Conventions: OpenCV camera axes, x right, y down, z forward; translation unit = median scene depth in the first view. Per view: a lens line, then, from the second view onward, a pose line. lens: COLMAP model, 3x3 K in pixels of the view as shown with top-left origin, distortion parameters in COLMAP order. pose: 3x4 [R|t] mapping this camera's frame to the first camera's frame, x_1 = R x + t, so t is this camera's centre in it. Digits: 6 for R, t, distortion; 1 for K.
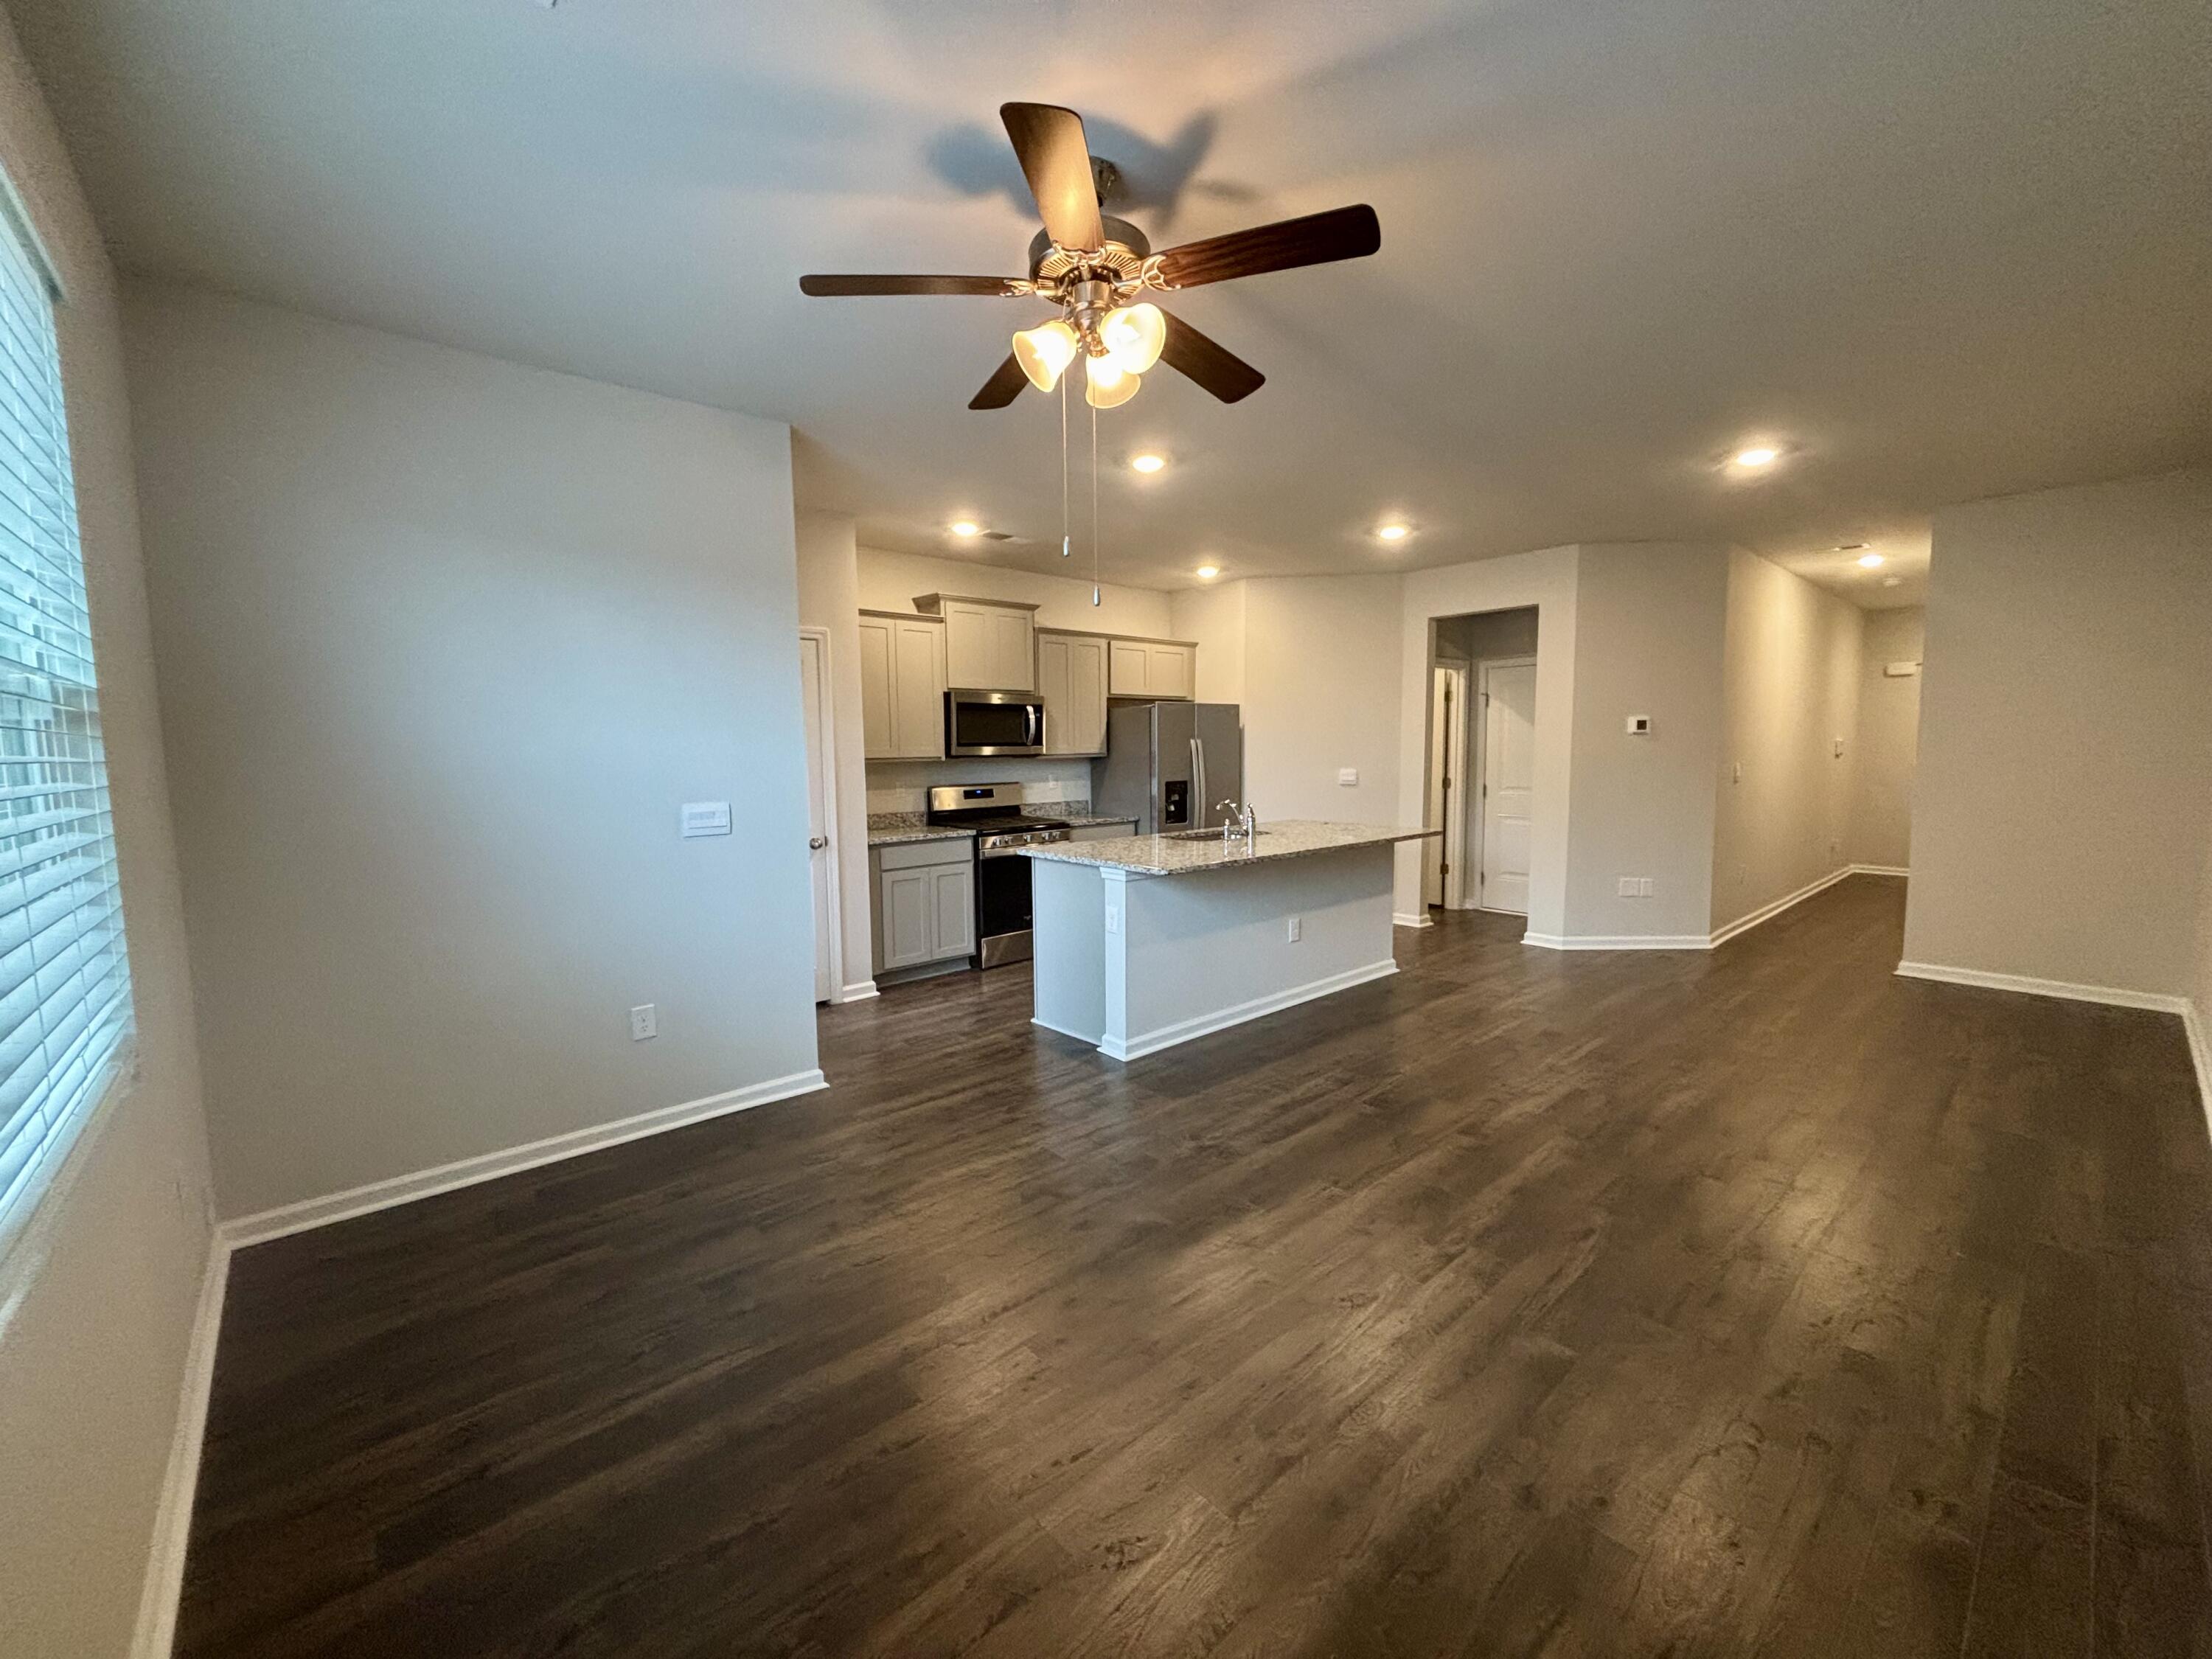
lens RADIAL K [[889.6, 0, 1109.0], [0, 889.6, 821.7], [0, 0, 1]] dist [0.006873, -0.001207]
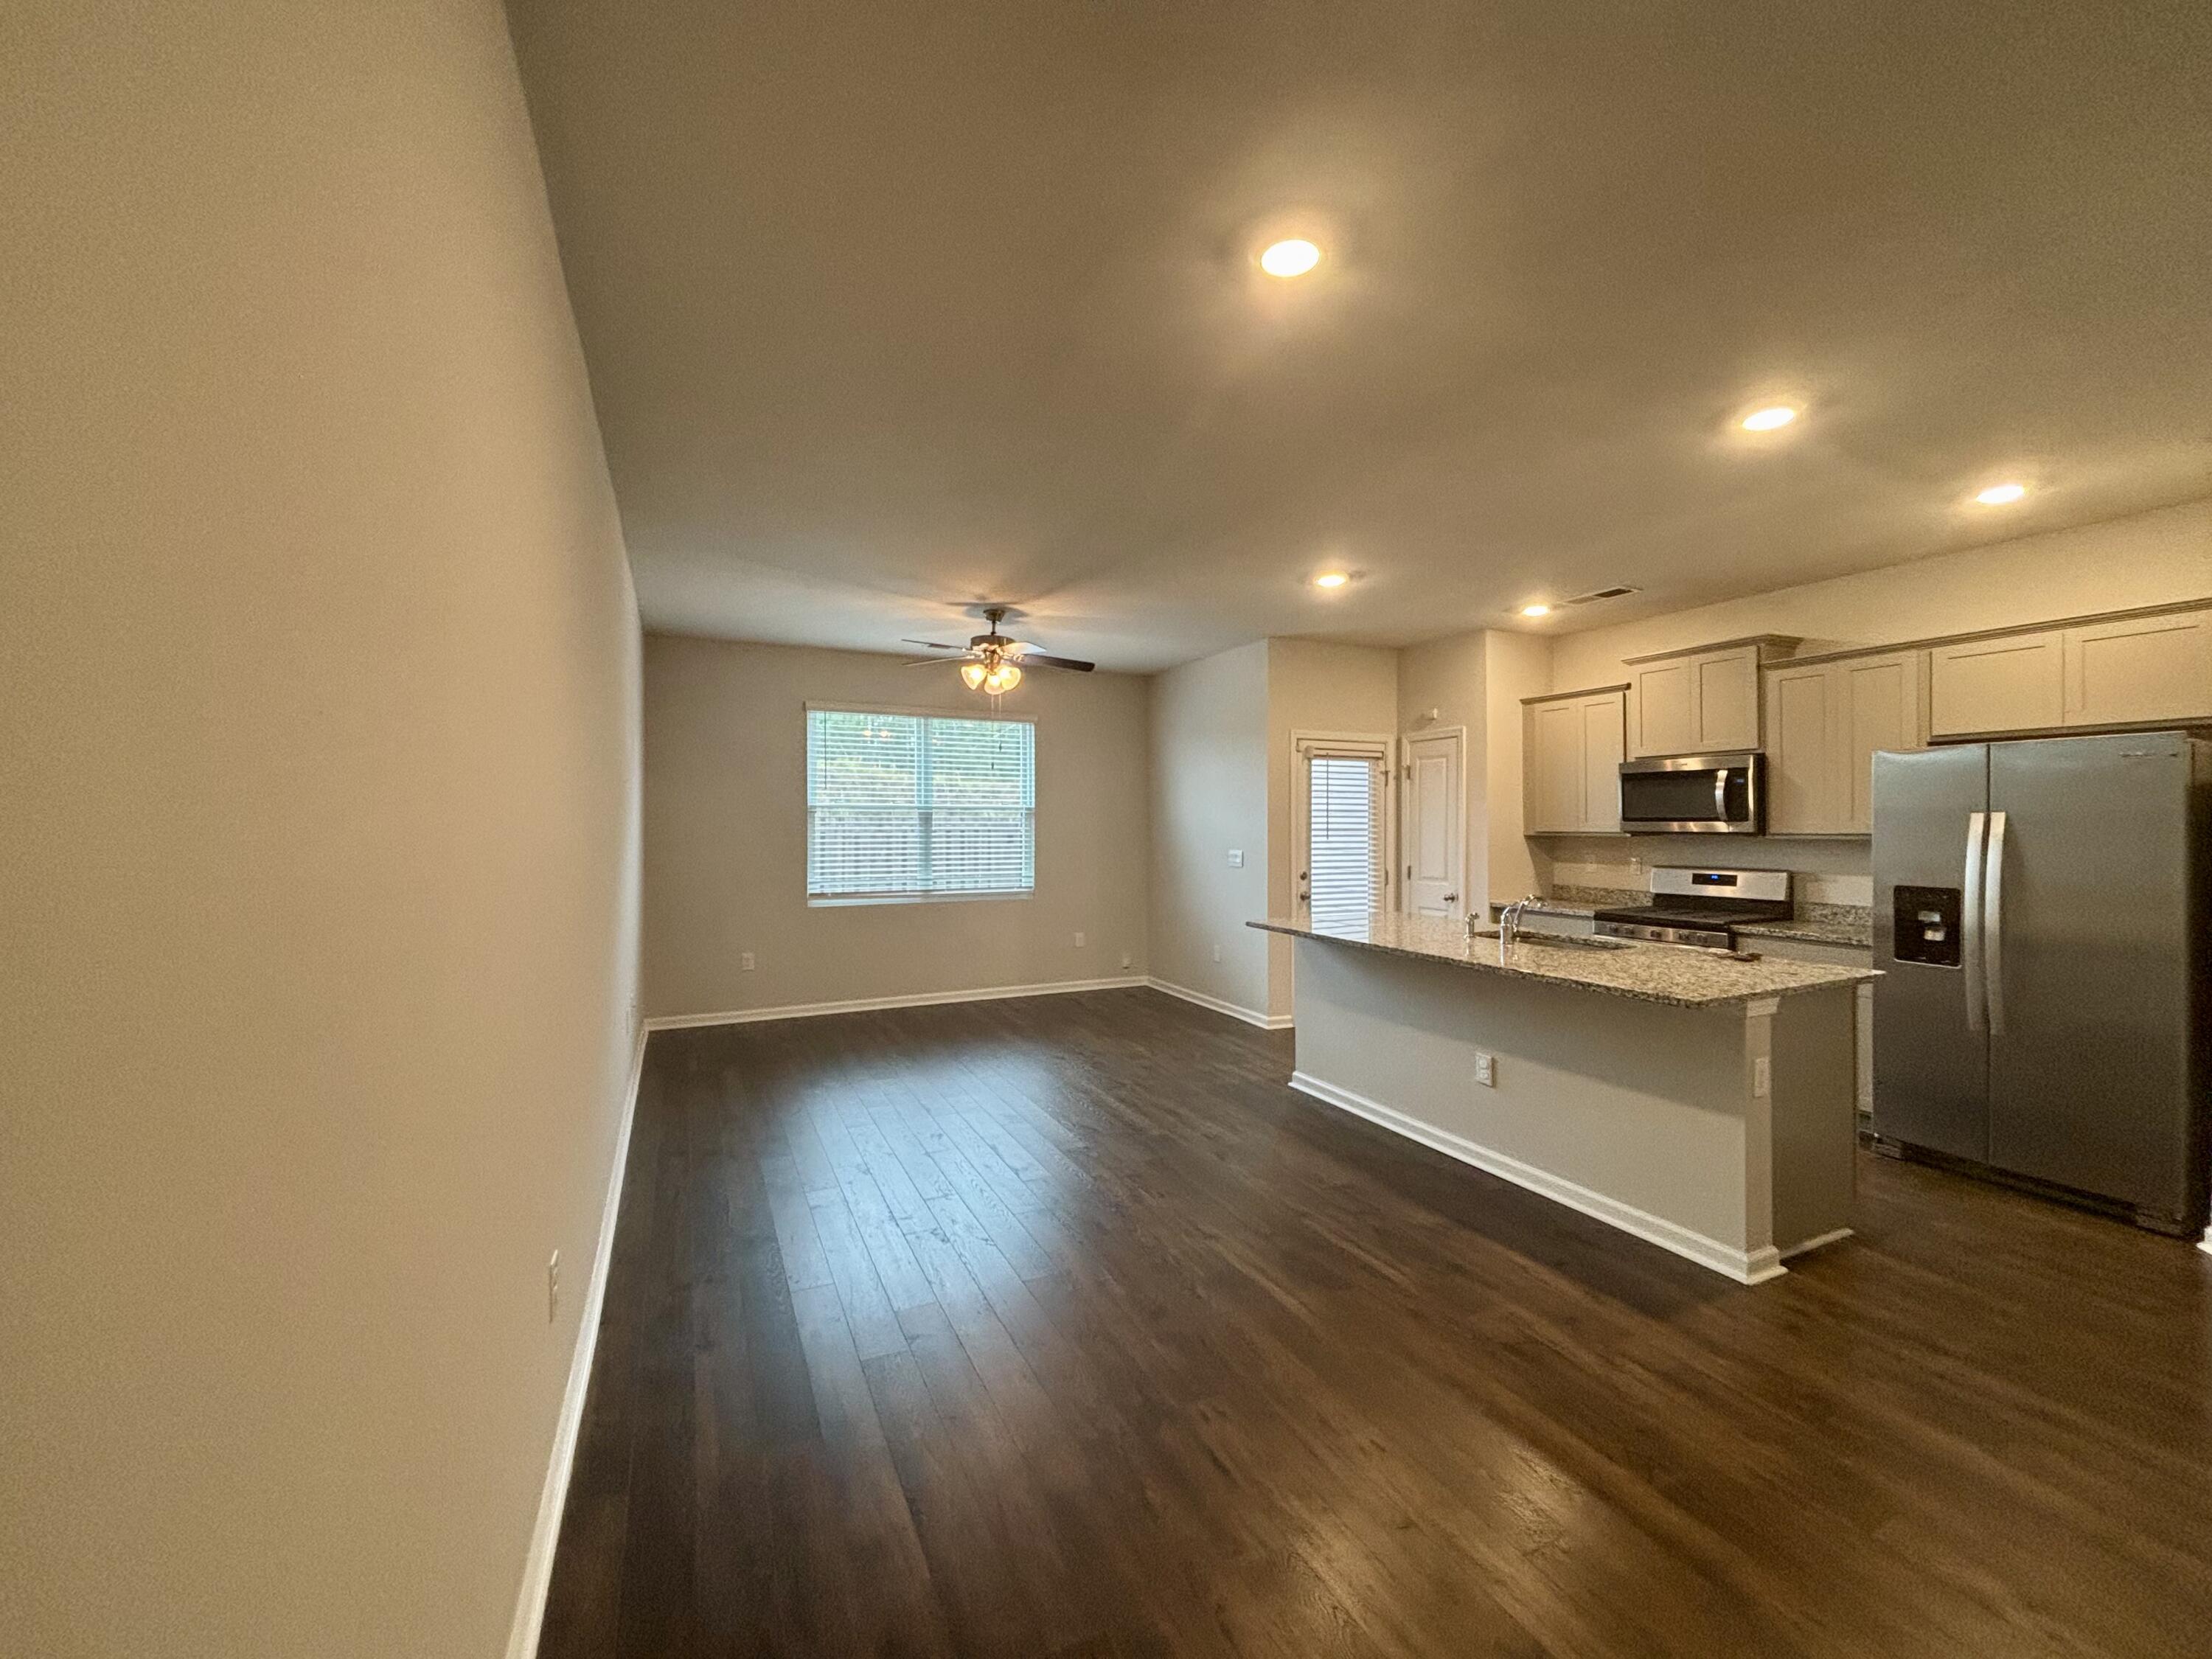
lens RADIAL K [[889.6, 0, 1100.6], [0, 889.6, 833.0], [0, 0, 1]] dist [0.006873, -0.001207]
pose [[-0.290523, 0.025166, -0.956537, 1.024068], [-0.076294, 0.995862, 0.049373, -0.090844], [0.953822, 0.087322, -0.287401, 0.886758]]
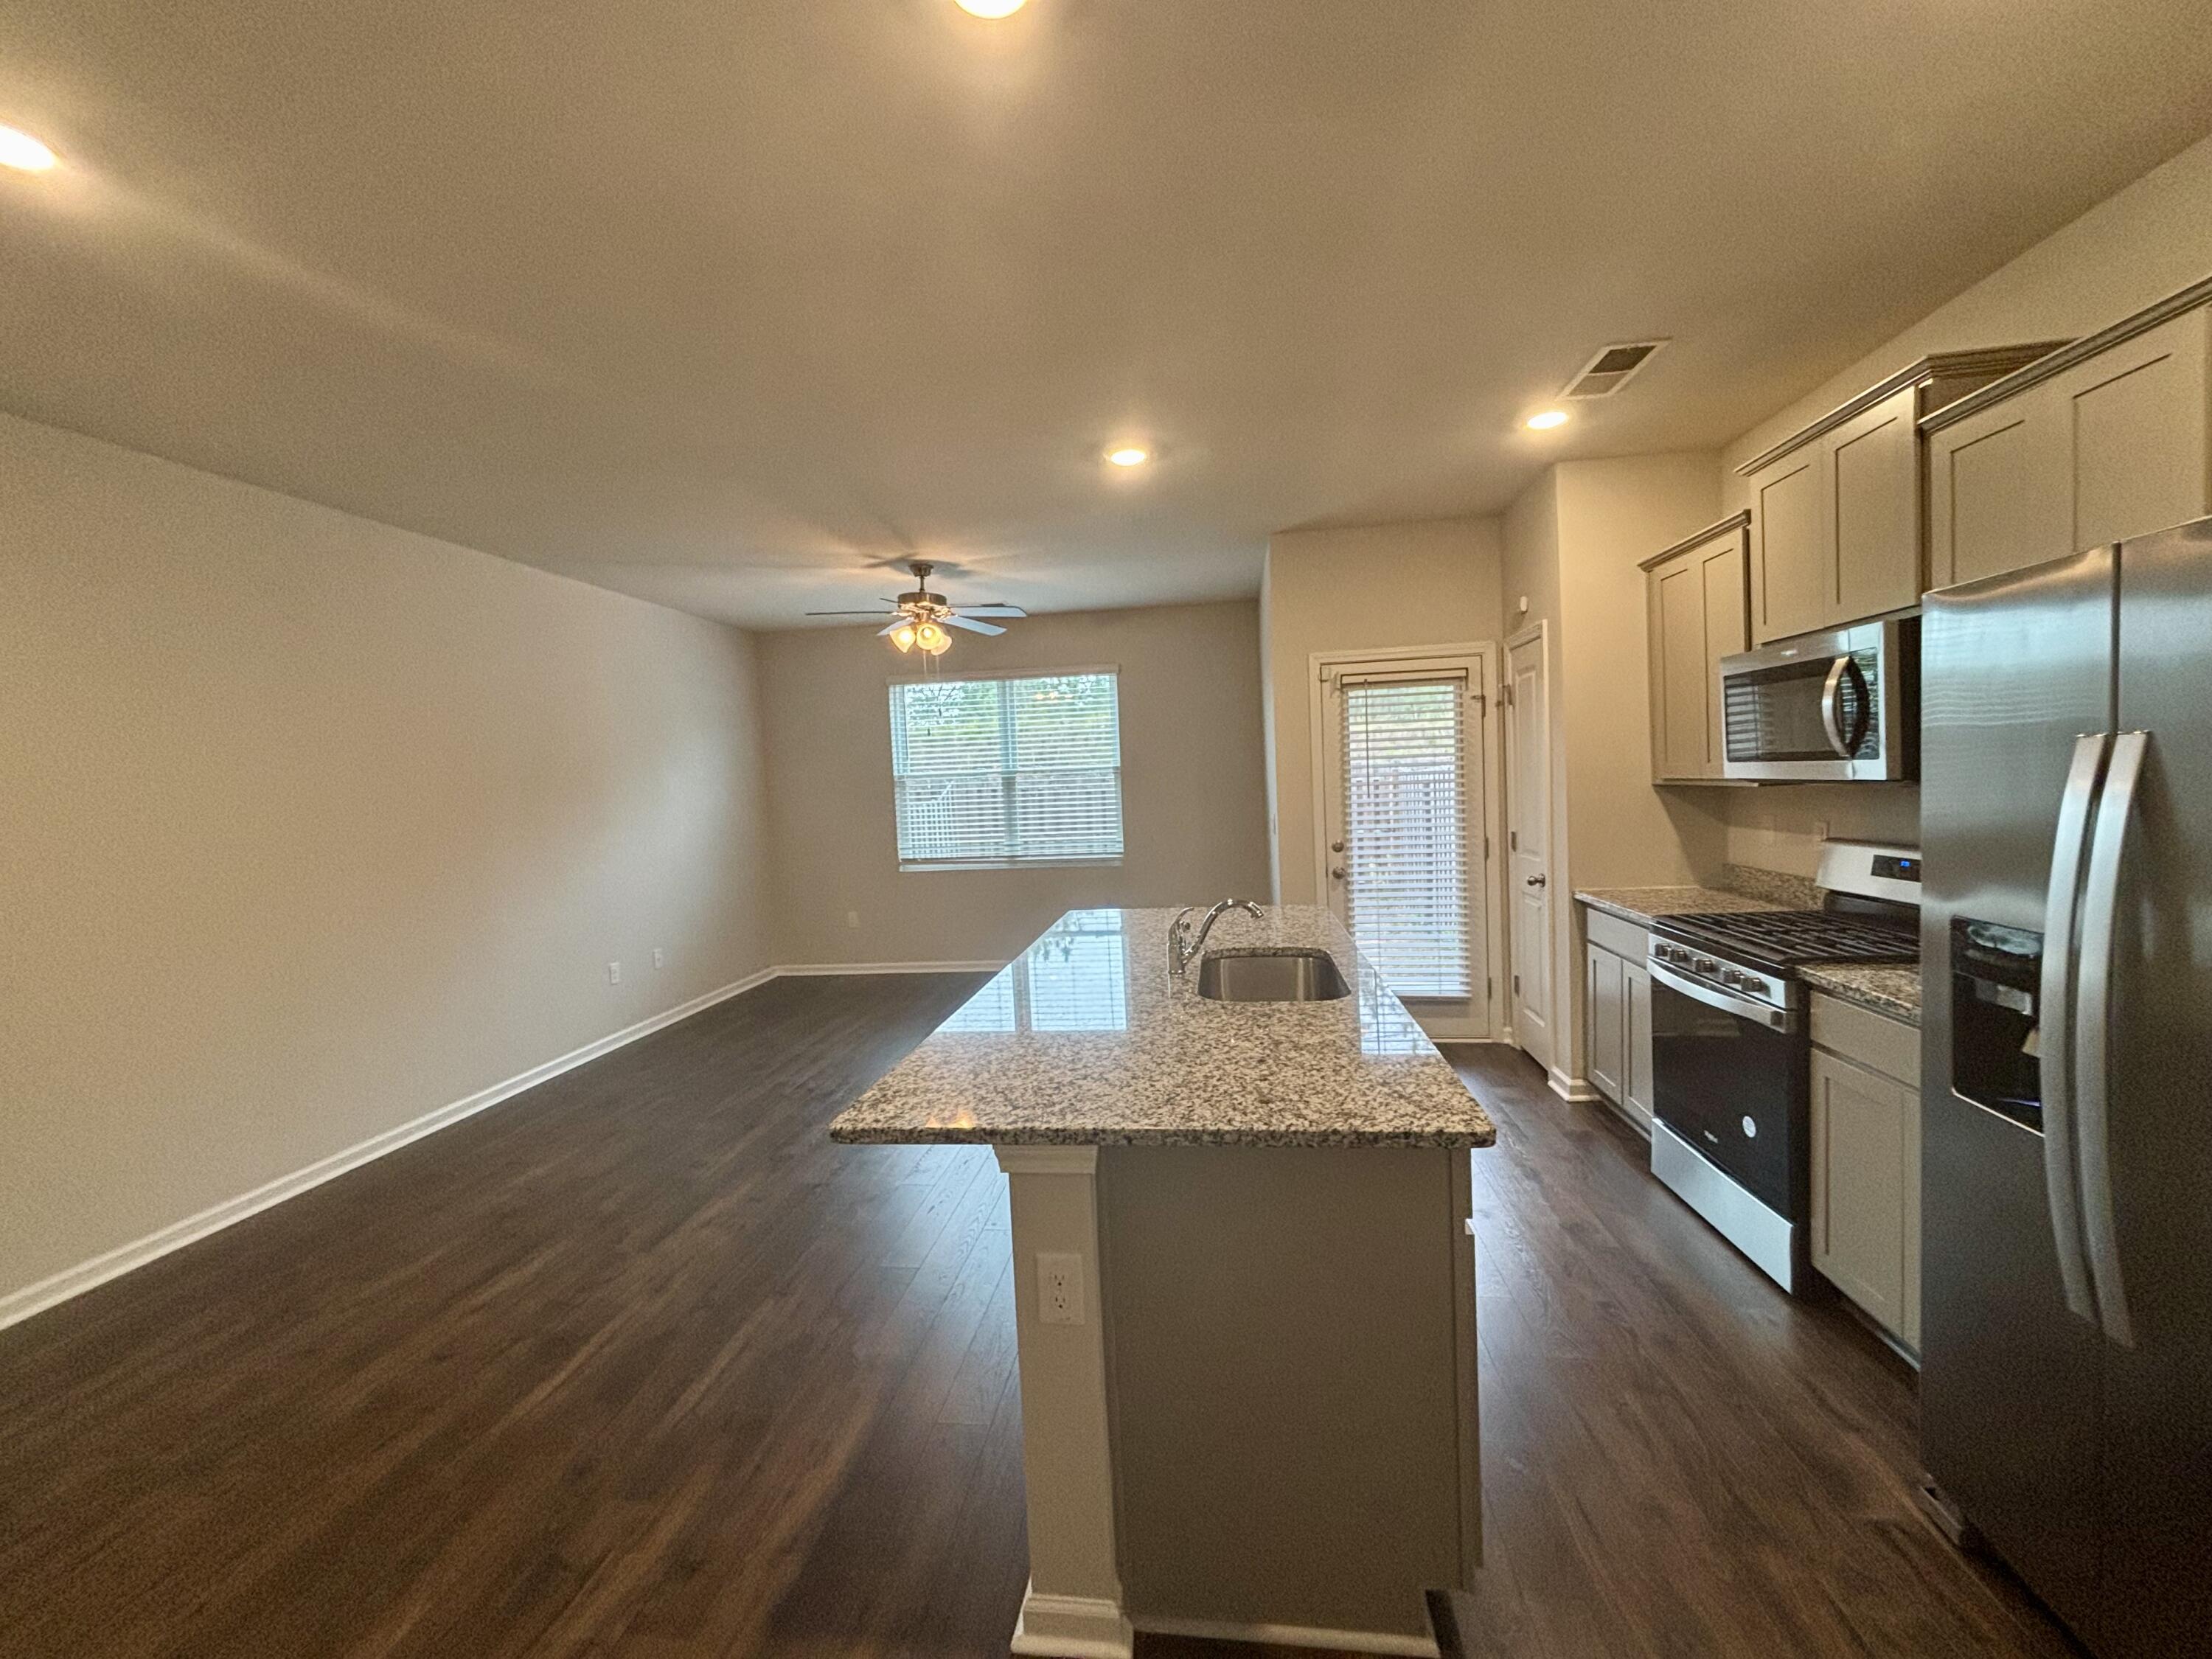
lens RADIAL K [[889.6, 0, 1094.1], [0, 889.6, 822.1], [0, 0, 1]] dist [0.006873, -0.001207]
pose [[-0.760919, 0.074750, -0.644527, 0.530033], [-0.004074, 0.992772, 0.119949, -0.129723], [0.648834, 0.093897, -0.755114, 1.362902]]
